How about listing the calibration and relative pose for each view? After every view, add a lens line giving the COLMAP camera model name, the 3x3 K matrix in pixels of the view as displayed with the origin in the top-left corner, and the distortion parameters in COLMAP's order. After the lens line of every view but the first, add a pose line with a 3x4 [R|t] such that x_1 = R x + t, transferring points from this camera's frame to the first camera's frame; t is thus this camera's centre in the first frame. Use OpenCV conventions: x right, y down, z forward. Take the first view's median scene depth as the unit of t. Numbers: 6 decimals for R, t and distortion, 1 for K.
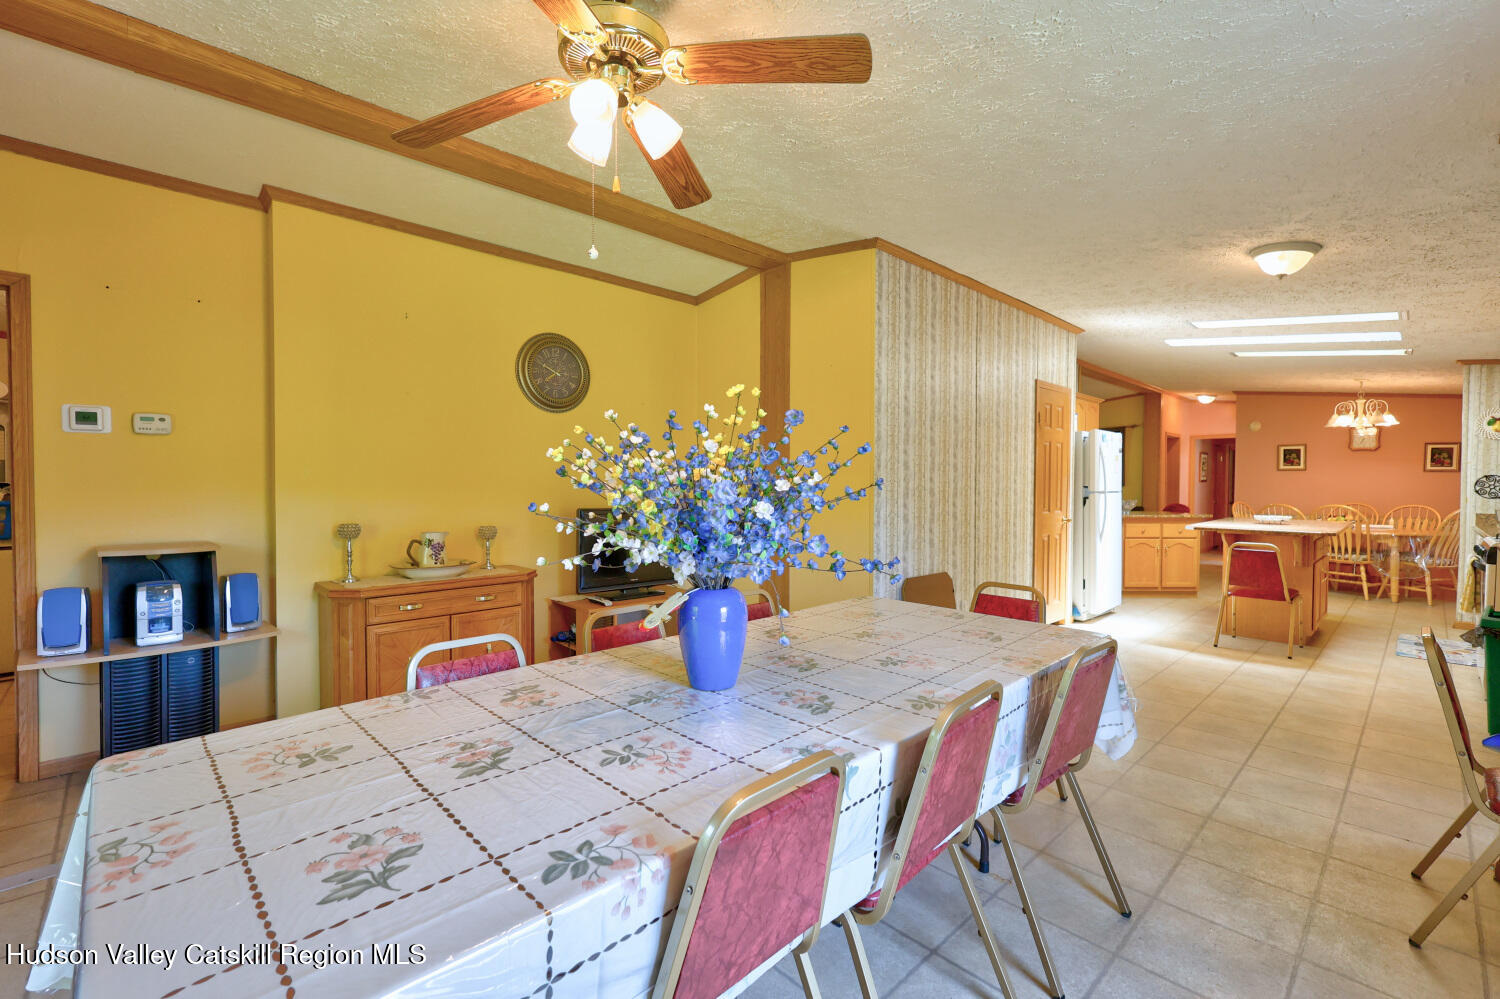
lens RADIAL K [[653.2, 0, 753.2], [0, 653.2, 494.4], [0, 0, 1]] dist [0.003746, -0.001135]
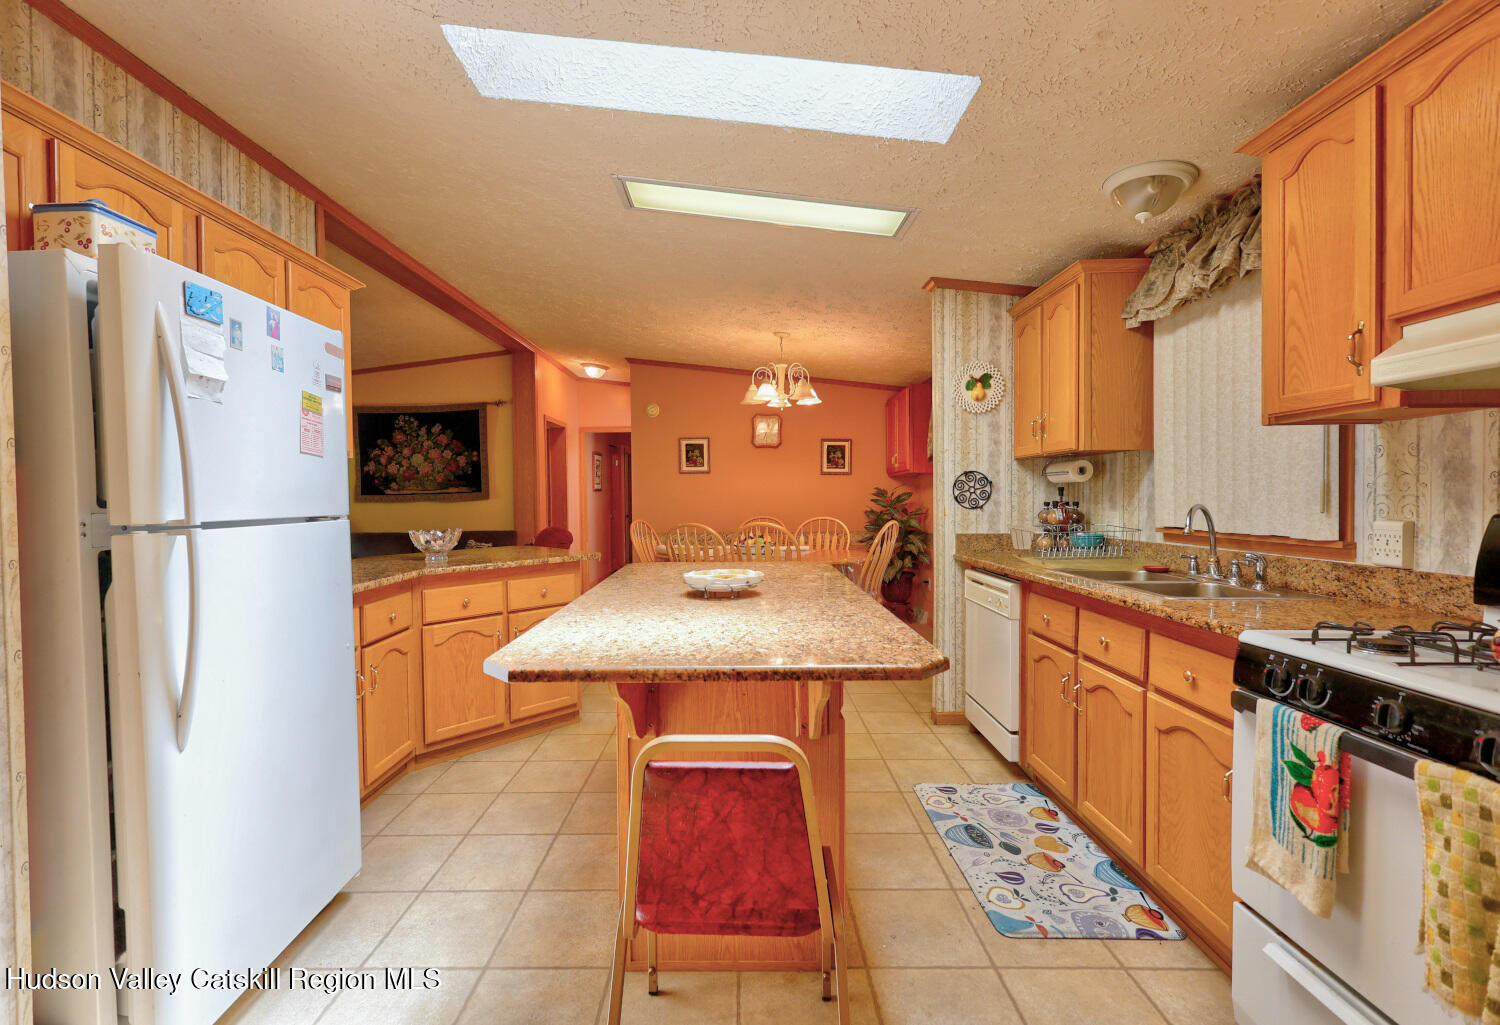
lens RADIAL K [[670.6, 0, 740.7], [0, 670.6, 501.2], [0, 0, 1]] dist [0.002677, 0.000217]
pose [[0.696985, -0.020392, 0.716795, 0.941888], [0.028757, 0.999586, 0.000475, -0.012681], [-0.716509, 0.020282, 0.697283, 1.296663]]
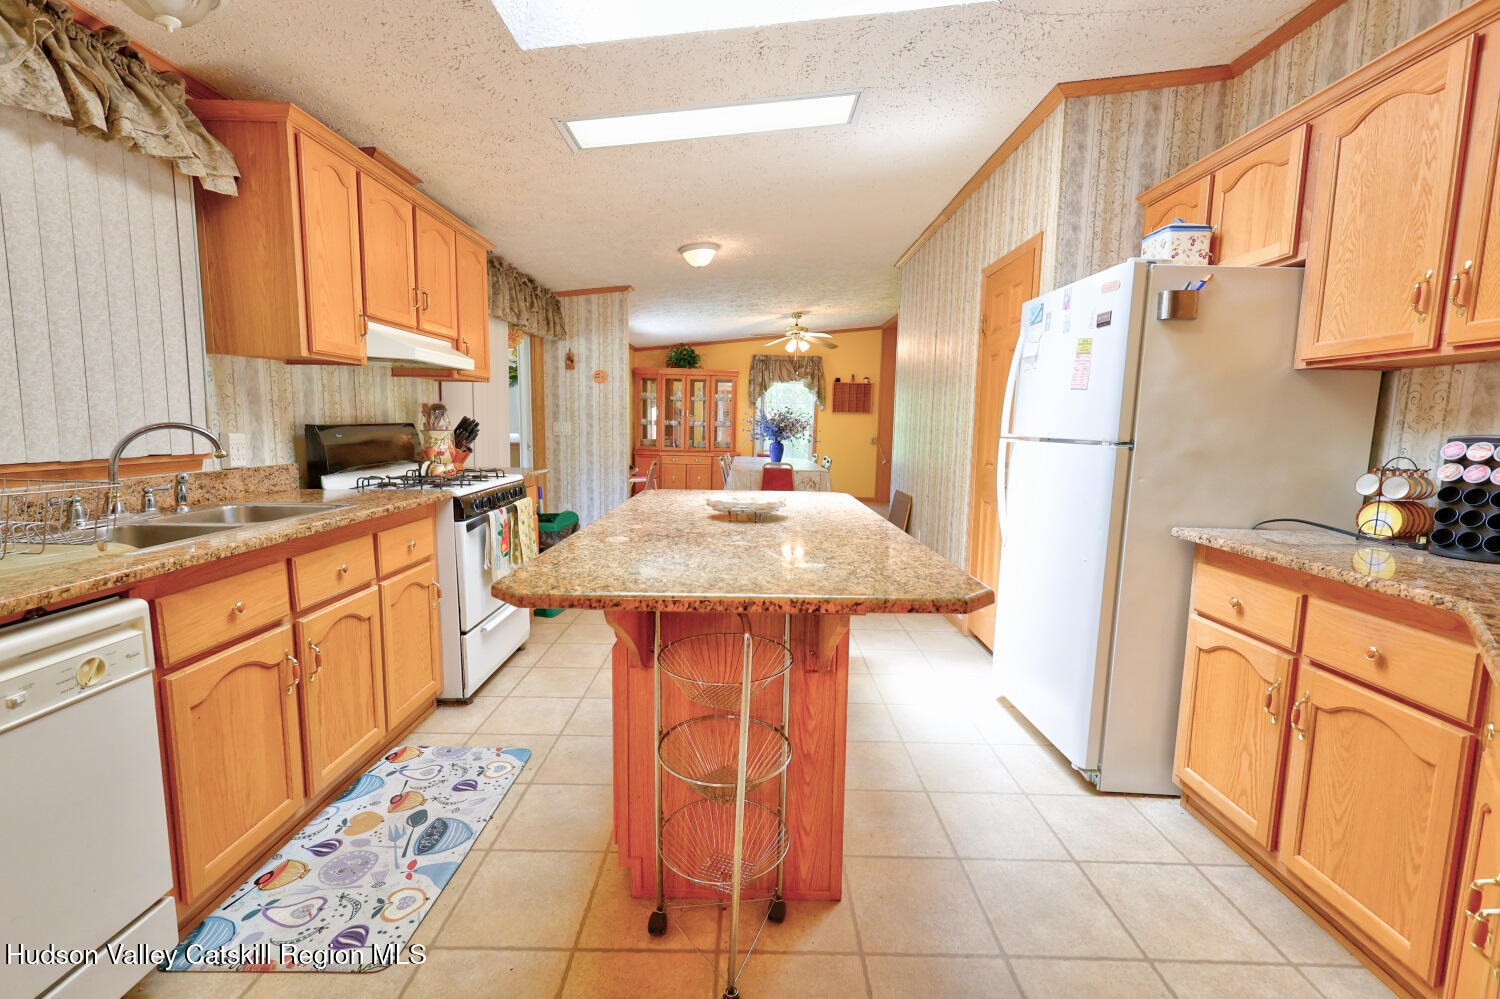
lens RADIAL K [[653.2, 0, 750.5], [0, 653.2, 492.6], [0, 0, 1]] dist [0.003746, -0.001135]
pose [[-0.696764, 0.056163, -0.715099, 1.889760], [-0.039331, 0.992439, 0.116267, -0.021079], [0.716222, 0.109136, -0.689286, 2.247811]]
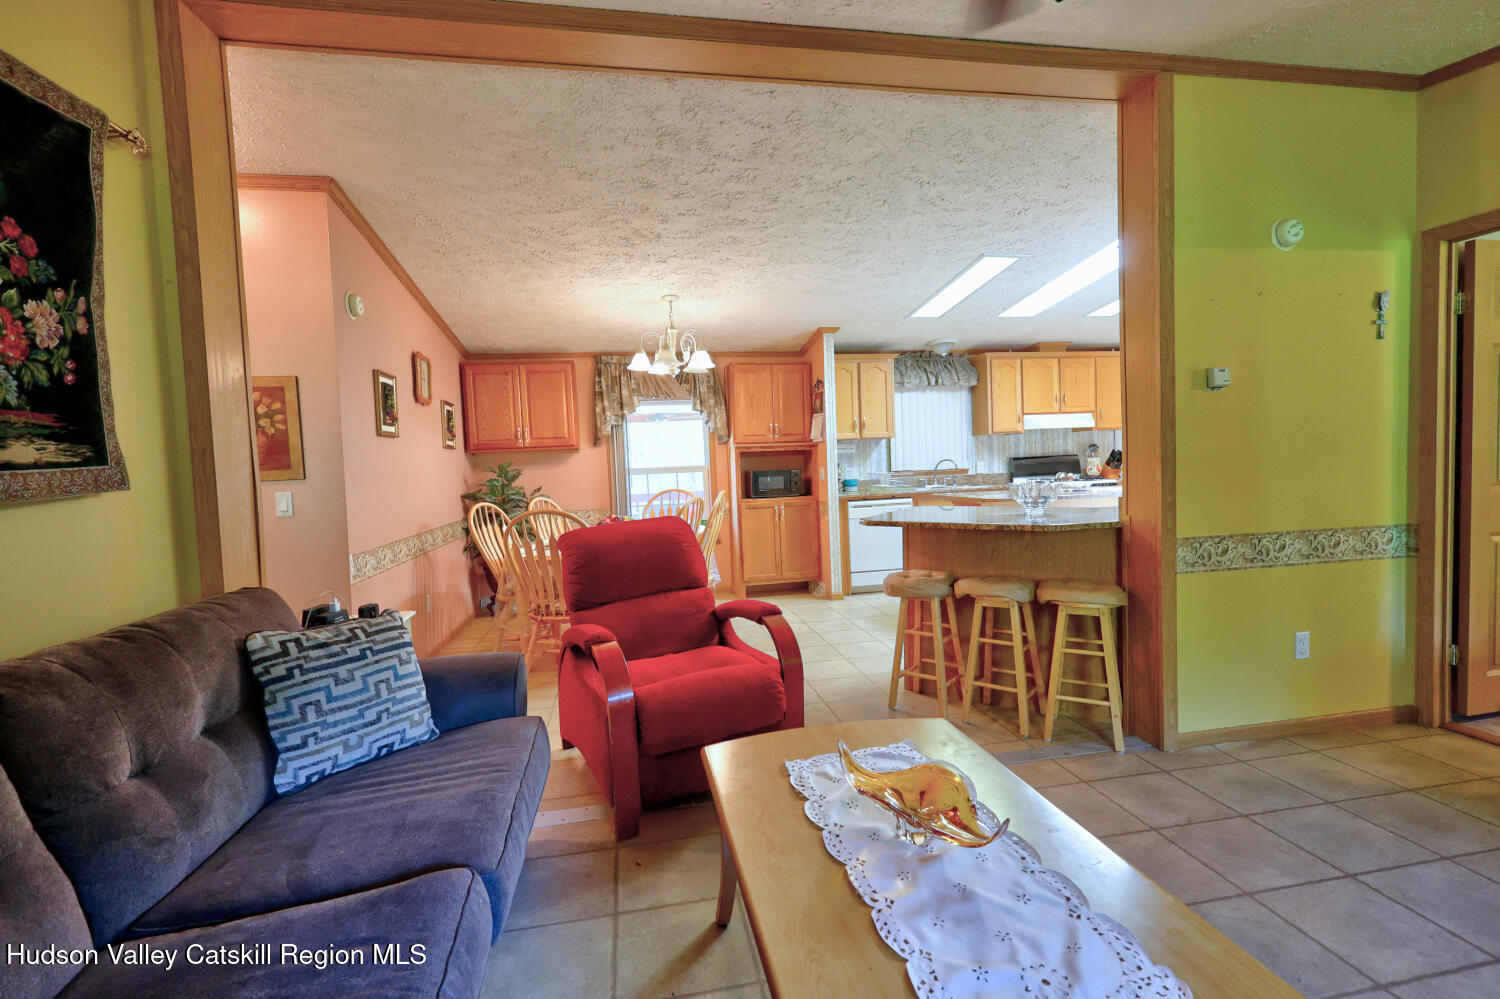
lens RADIAL K [[653.2, 0, 735.1], [0, 653.2, 497.7], [0, 0, 1]] dist [0.003746, -0.001135]
pose [[-0.822042, -0.006057, 0.569394, 1.186193], [0.043629, 0.996334, 0.073587, -0.054964], [-0.567753, 0.085333, -0.818764, 3.576176]]
